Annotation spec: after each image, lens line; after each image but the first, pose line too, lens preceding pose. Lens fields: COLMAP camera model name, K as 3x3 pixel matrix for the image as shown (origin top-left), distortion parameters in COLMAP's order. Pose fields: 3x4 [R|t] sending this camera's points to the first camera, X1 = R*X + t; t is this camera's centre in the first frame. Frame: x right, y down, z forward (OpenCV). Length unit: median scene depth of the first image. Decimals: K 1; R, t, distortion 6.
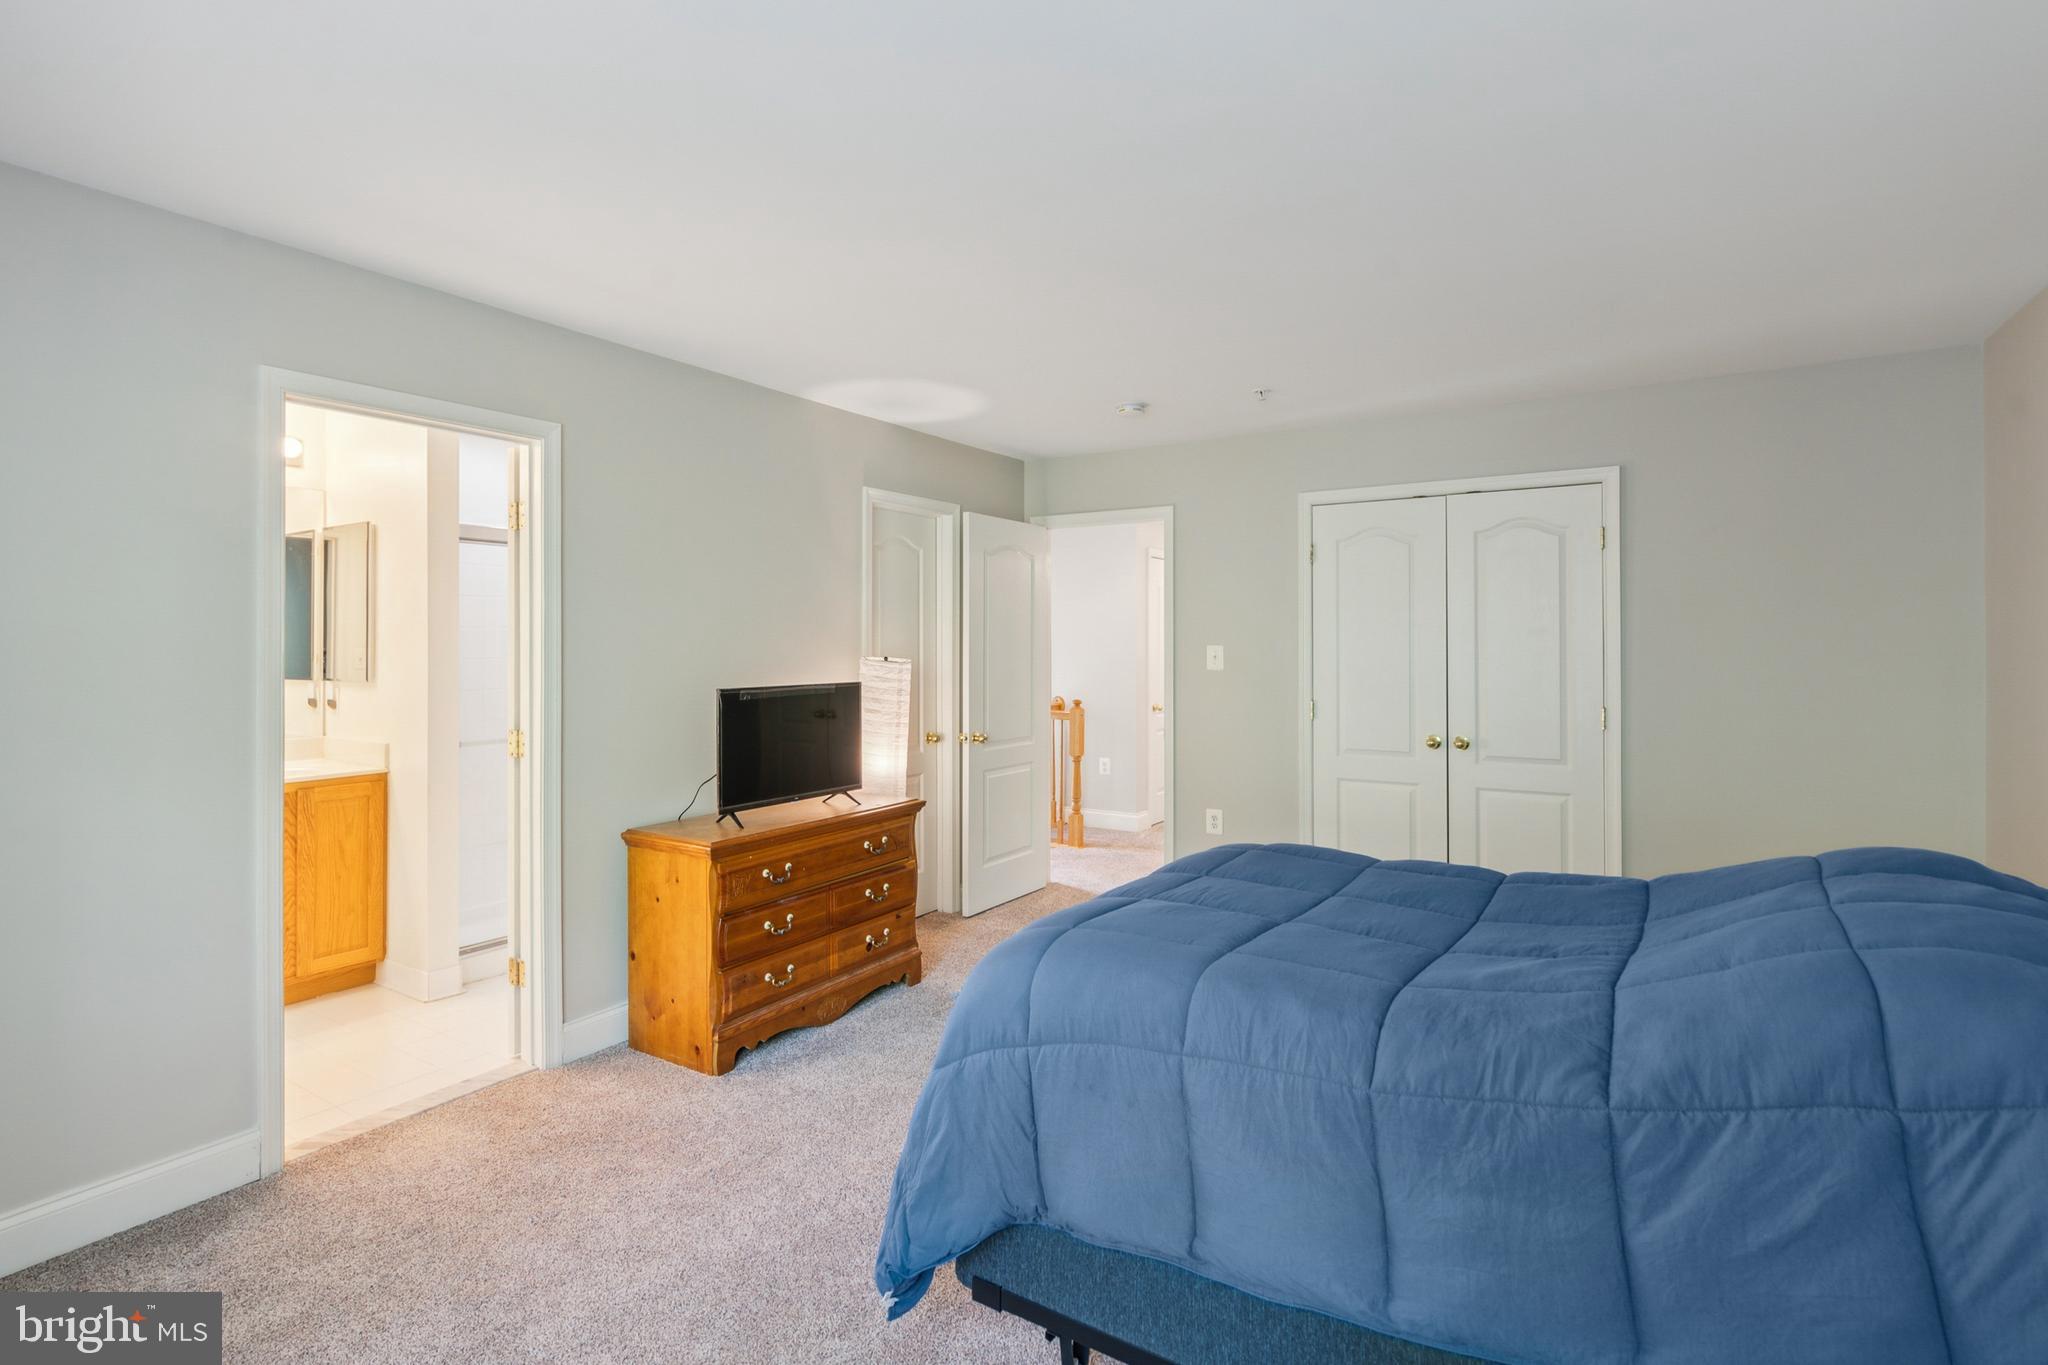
lens RADIAL K [[958.5, 0, 1022.0], [0, 958.5, 646.7], [0, 0, 1]] dist [-0.000258, -0.000001]
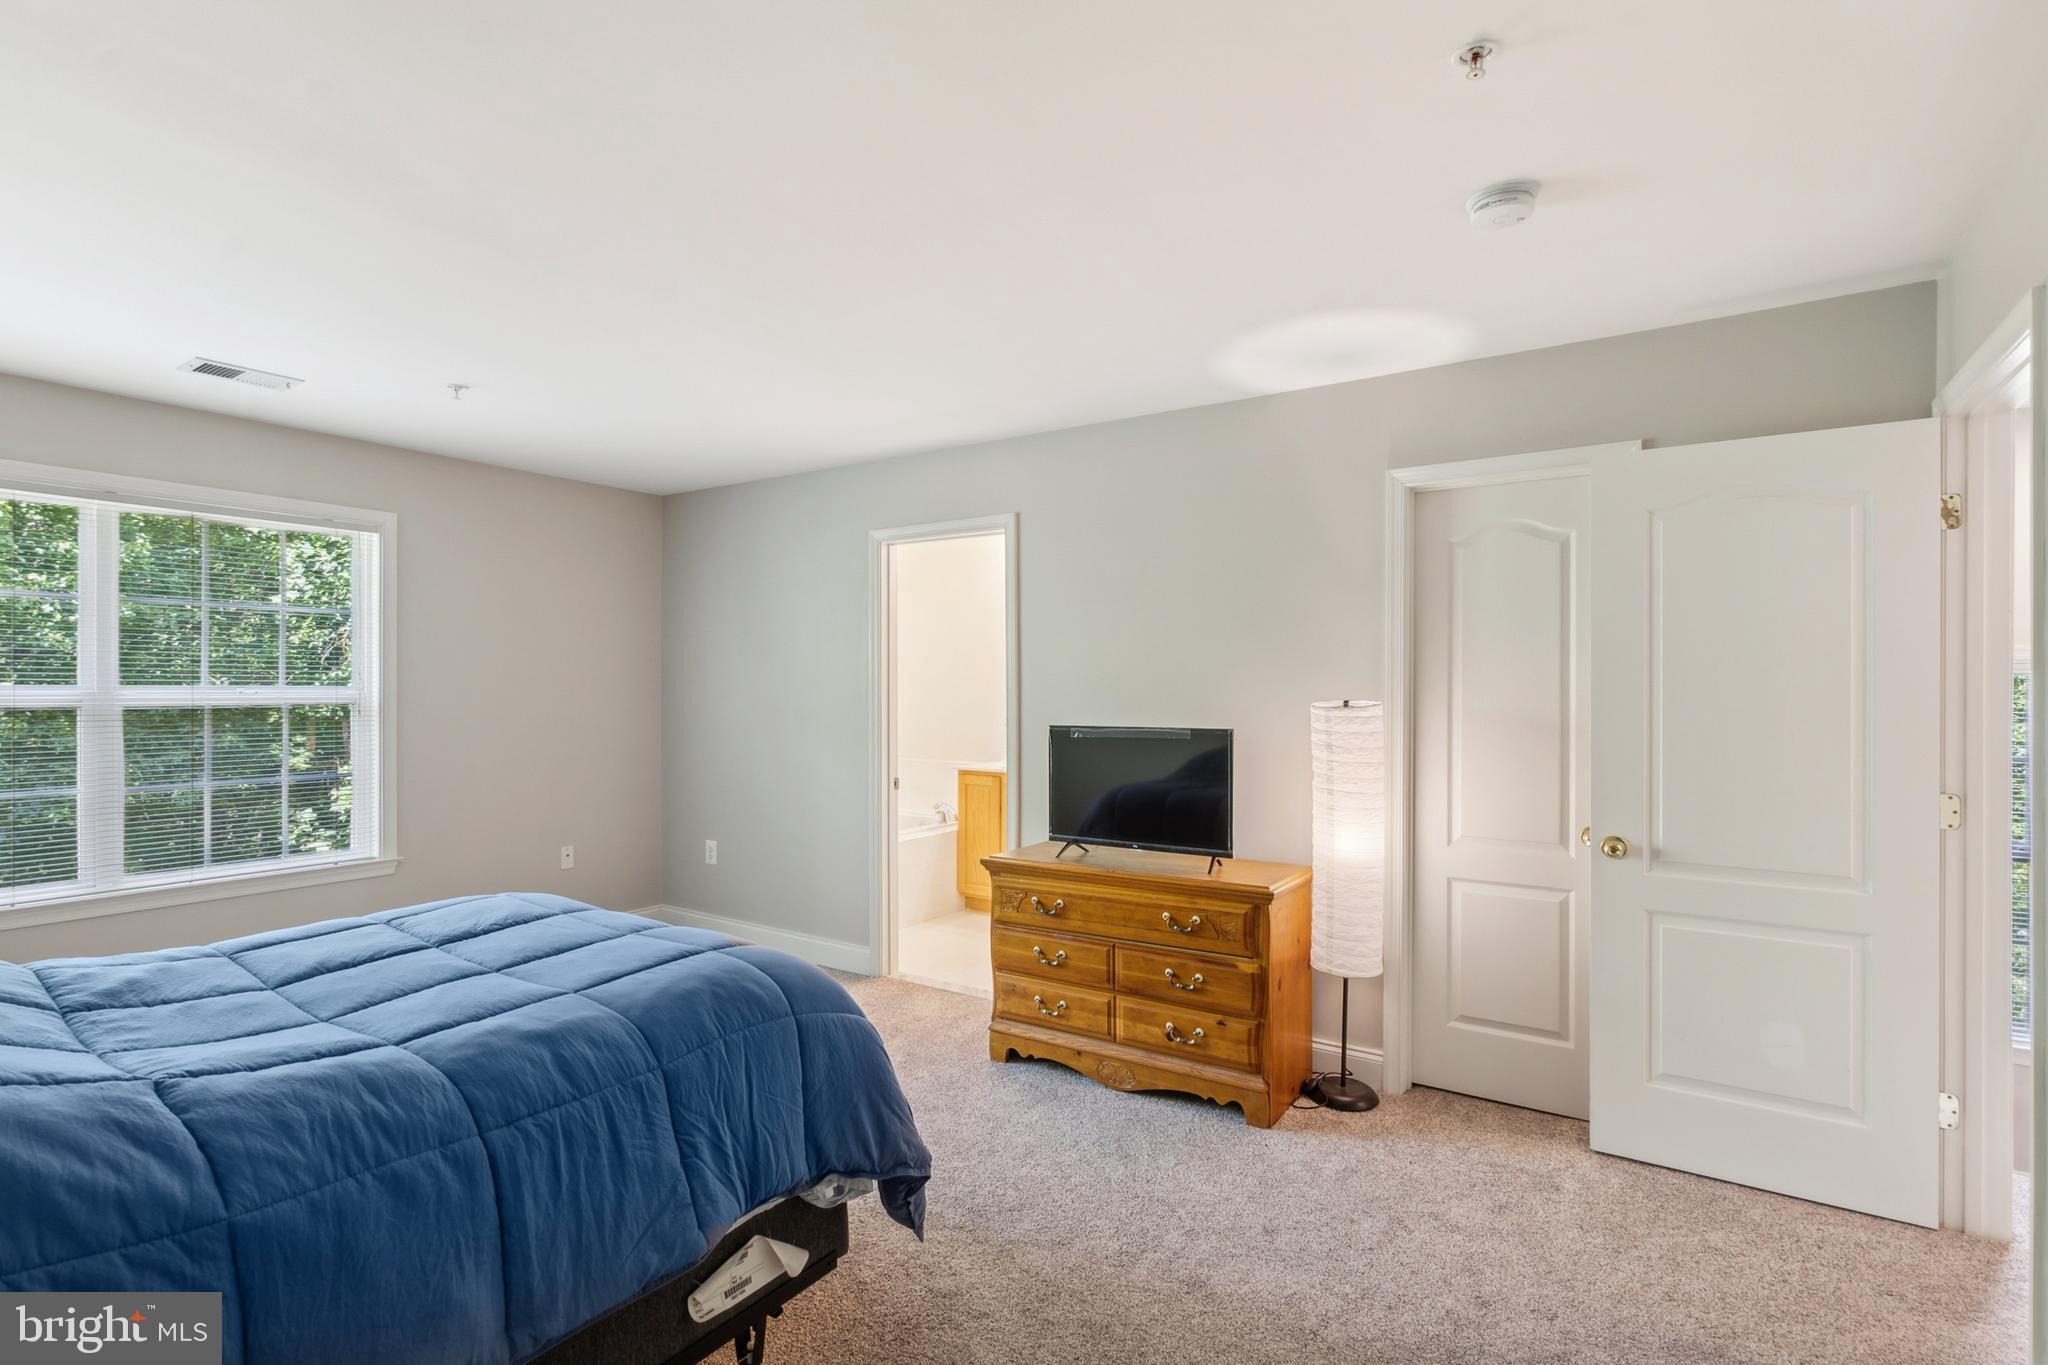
lens RADIAL K [[977.4, 0, 1024.0], [0, 977.4, 682.5], [0, 0, 1]] dist [0.001693, 0.000235]
pose [[-0.001274, 0.000488, -0.999999, 0.734978], [0.001091, 0.999999, 0.000487, -0.004570], [0.999999, -0.001090, -0.001274, 0.892463]]
